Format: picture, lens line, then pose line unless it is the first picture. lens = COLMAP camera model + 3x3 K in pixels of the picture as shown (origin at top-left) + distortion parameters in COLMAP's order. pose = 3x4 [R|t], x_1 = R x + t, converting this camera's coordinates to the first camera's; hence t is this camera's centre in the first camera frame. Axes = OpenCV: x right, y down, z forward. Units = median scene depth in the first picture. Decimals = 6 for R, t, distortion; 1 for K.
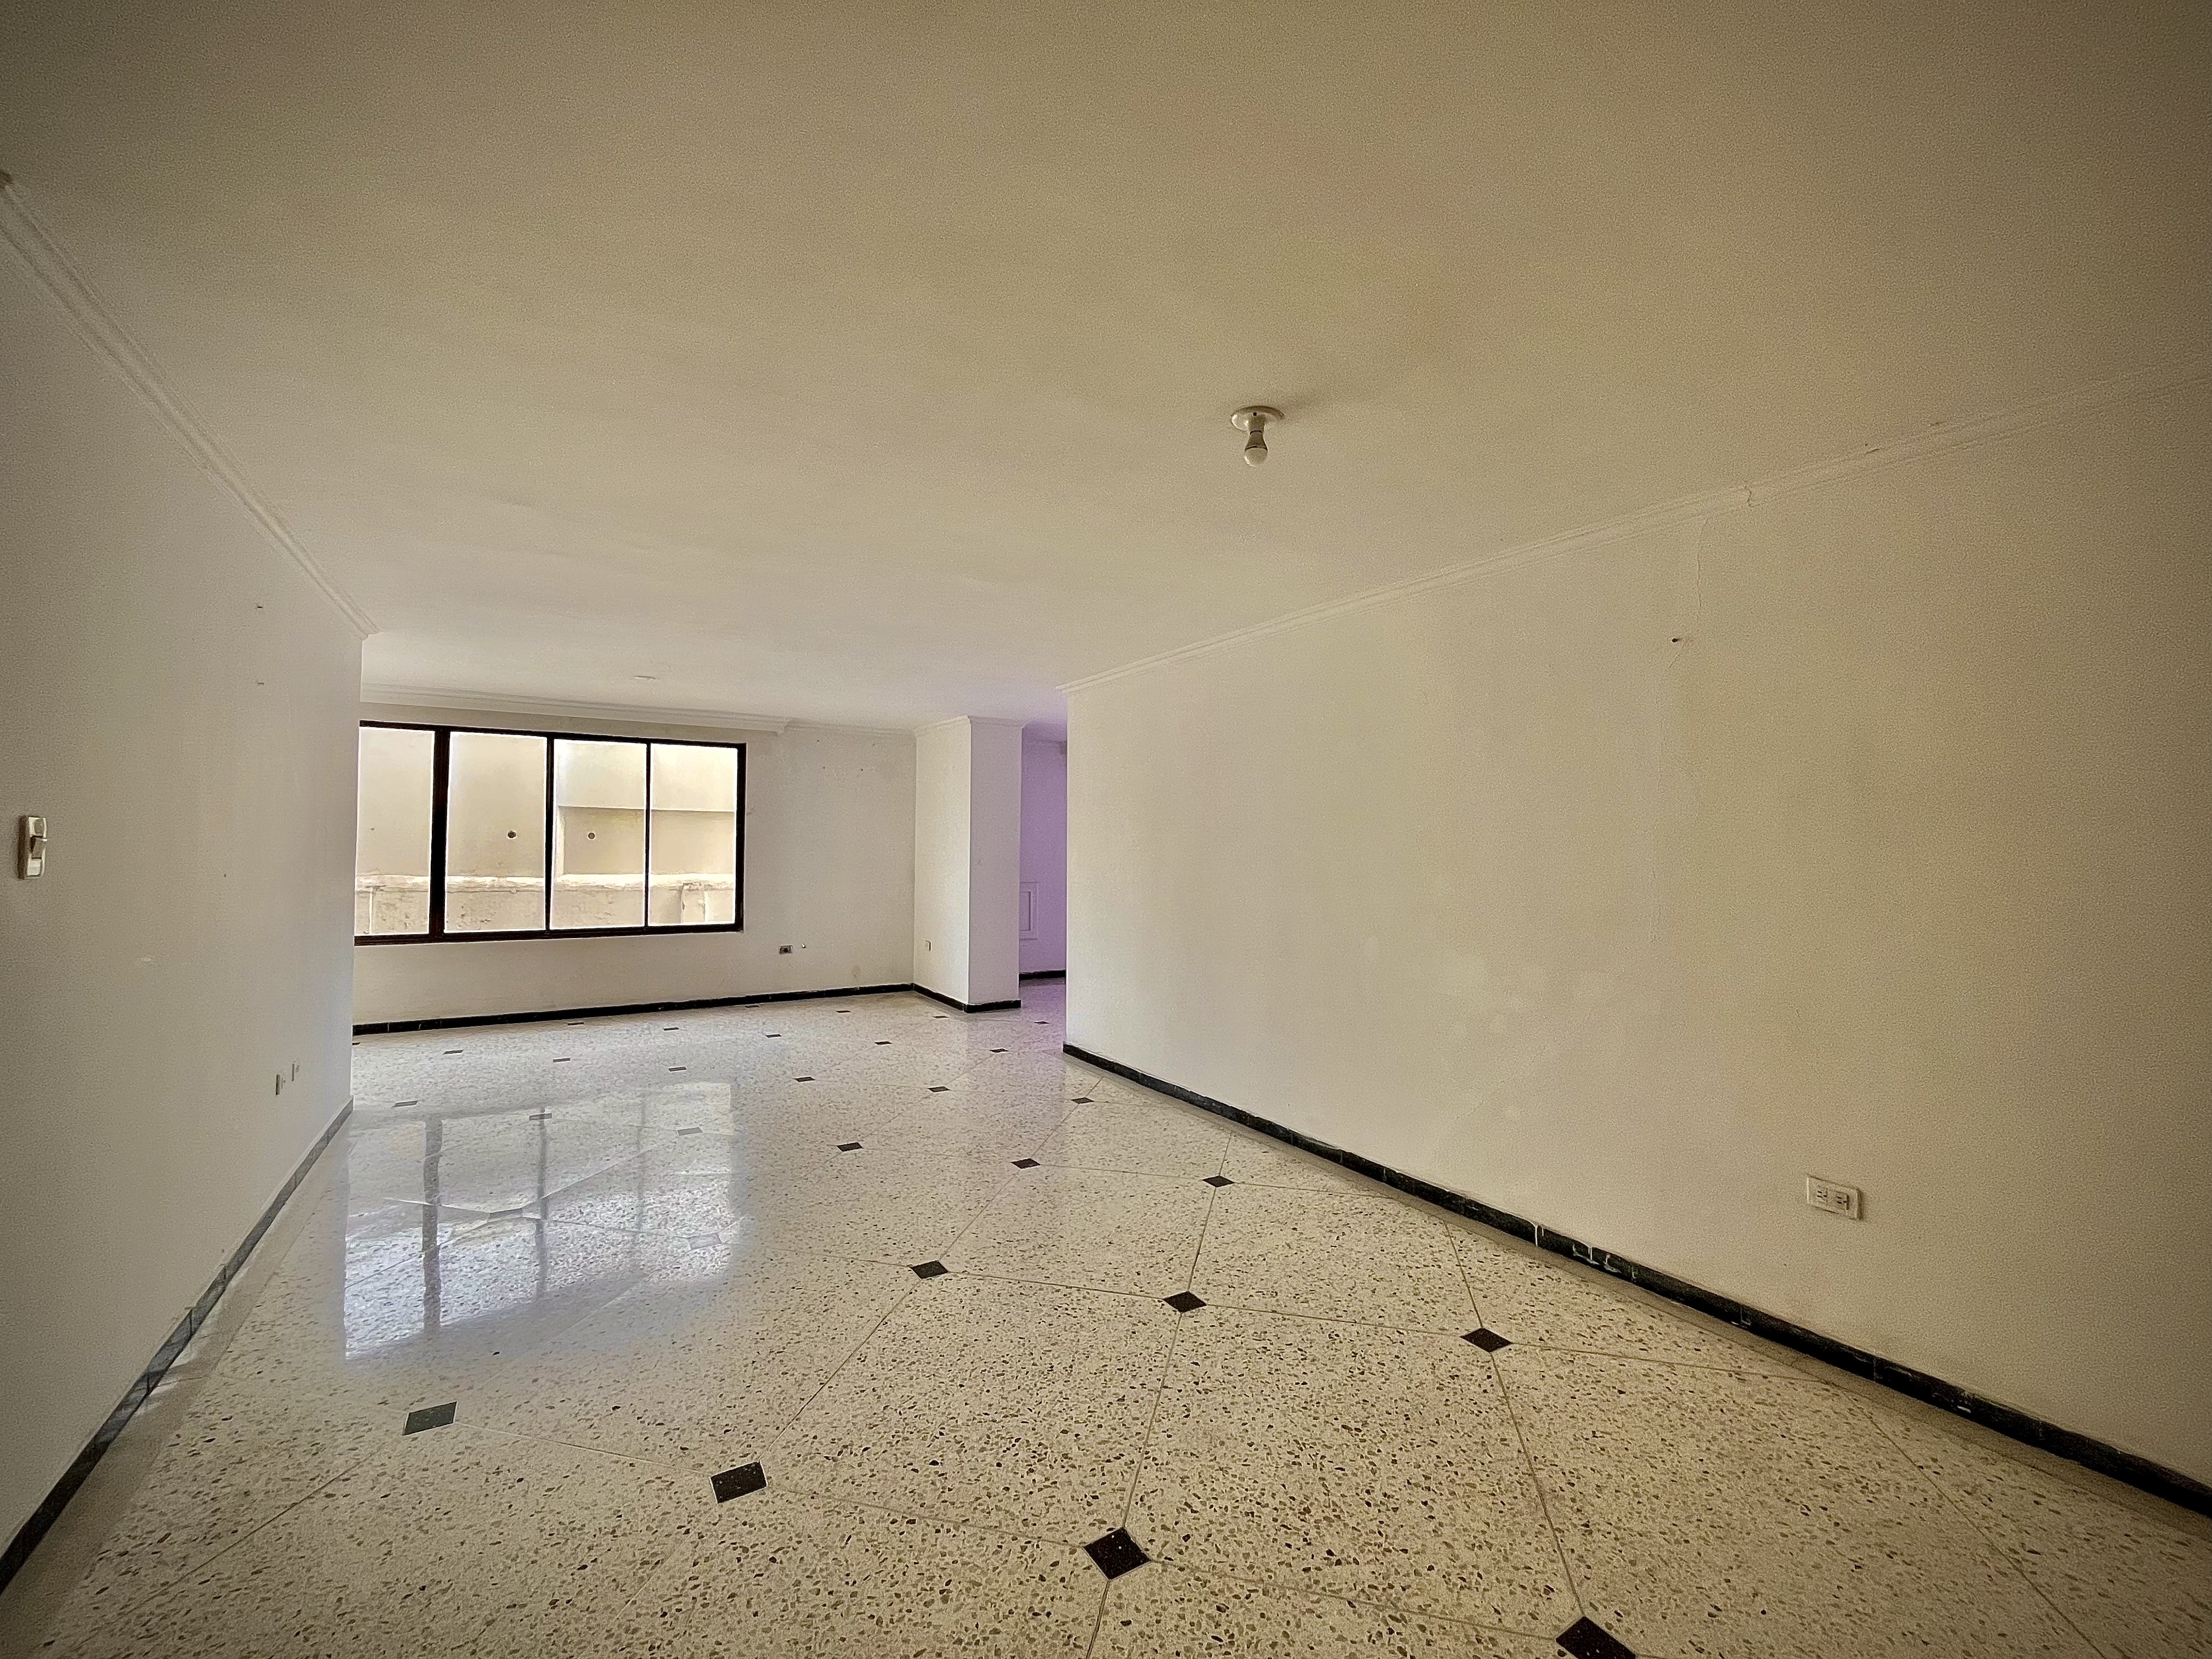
lens RADIAL K [[899.8, 0, 1105.5], [0, 899.8, 828.9], [0, 0, 1]] dist [-0.004102, 0.000337]
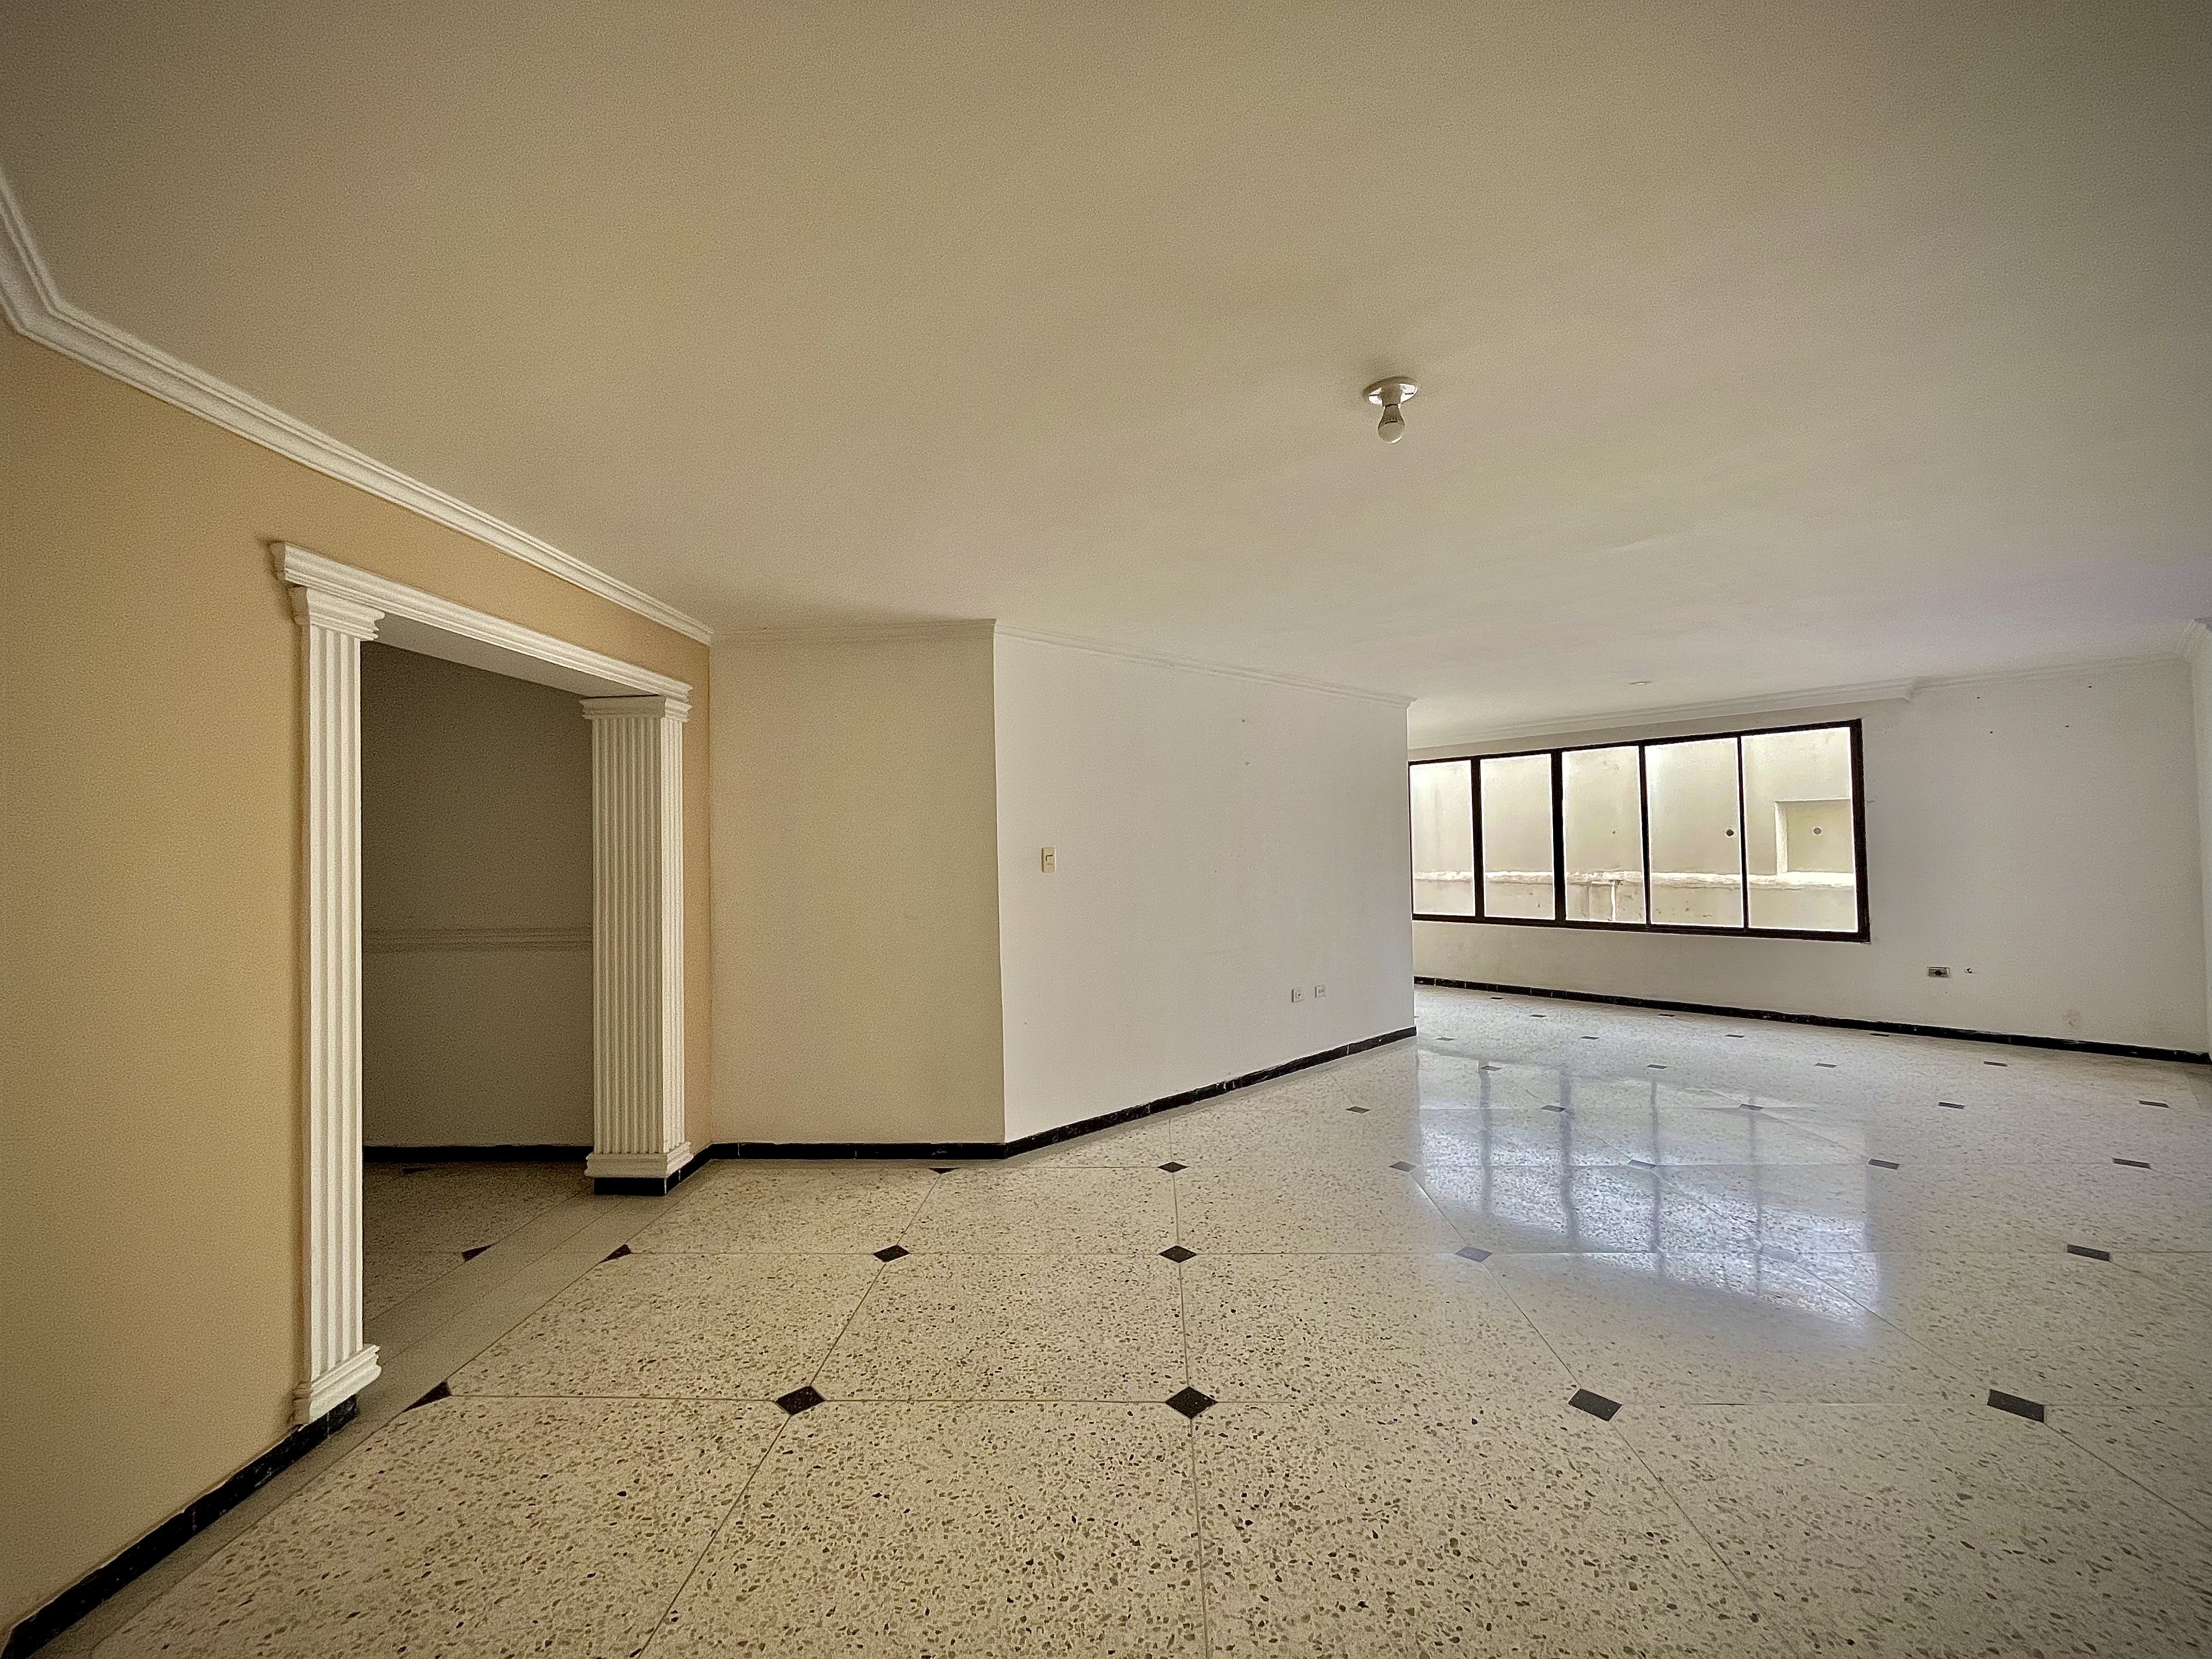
lens RADIAL K [[899.8, 0, 1105.5], [0, 899.8, 828.9], [0, 0, 1]] dist [-0.004102, 0.000337]
pose [[0.186468, -0.033905, -0.981876, 0.301792], [0.038623, 0.998885, -0.027158, 0.002987], [0.981701, -0.032859, 0.187570, 0.155741]]
